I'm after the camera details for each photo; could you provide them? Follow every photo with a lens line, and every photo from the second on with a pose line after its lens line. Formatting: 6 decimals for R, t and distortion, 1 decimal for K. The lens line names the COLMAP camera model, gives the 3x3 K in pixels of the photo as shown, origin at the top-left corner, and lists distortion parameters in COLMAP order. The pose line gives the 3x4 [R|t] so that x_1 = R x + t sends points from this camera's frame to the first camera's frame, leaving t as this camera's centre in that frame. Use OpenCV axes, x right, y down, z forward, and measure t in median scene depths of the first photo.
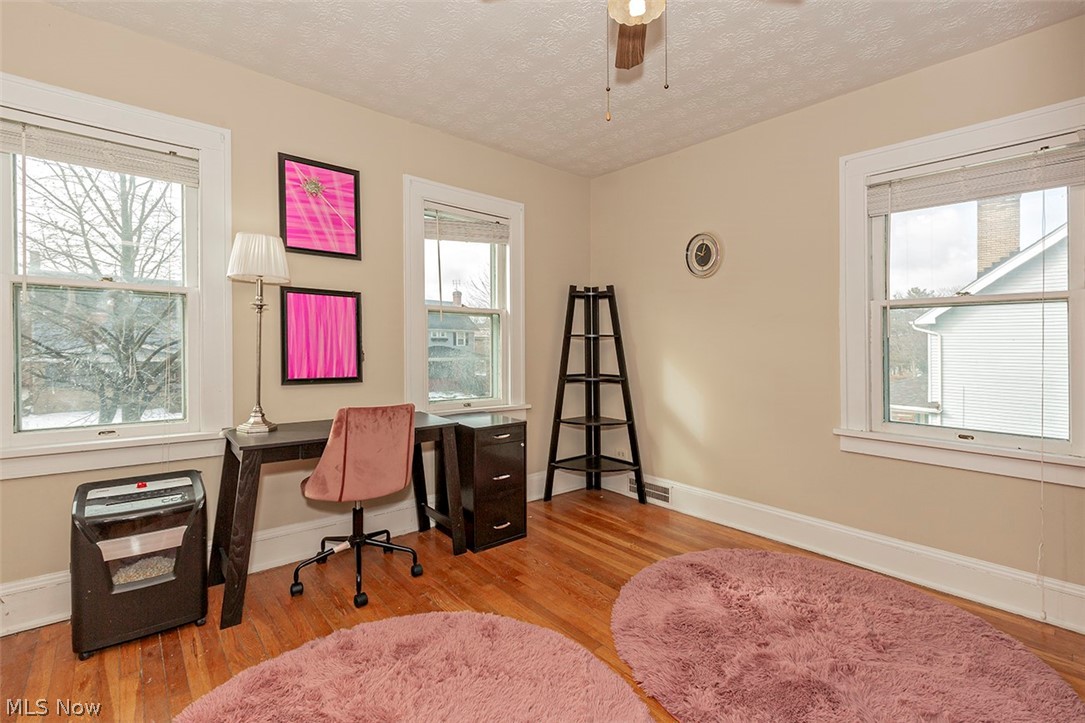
lens RADIAL K [[499.5, 0, 544.3], [0, 499.5, 341.3], [0, 0, 1]] dist [-0.001140, -0.000132]
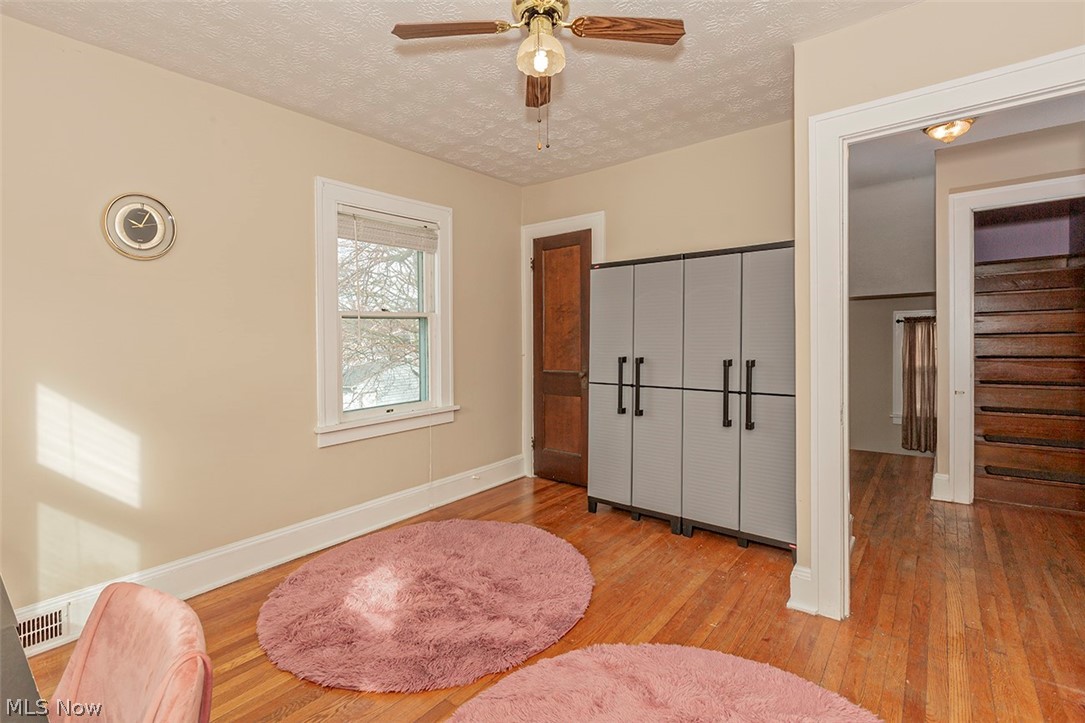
lens RADIAL K [[499.5, 0, 544.3], [0, 499.5, 341.3], [0, 0, 1]] dist [-0.001140, -0.000132]
pose [[-0.195510, -0.003007, 0.980697, -0.670331], [0.031201, 0.999470, 0.009285, -0.006797], [-0.980205, 0.032414, -0.195313, 0.872295]]
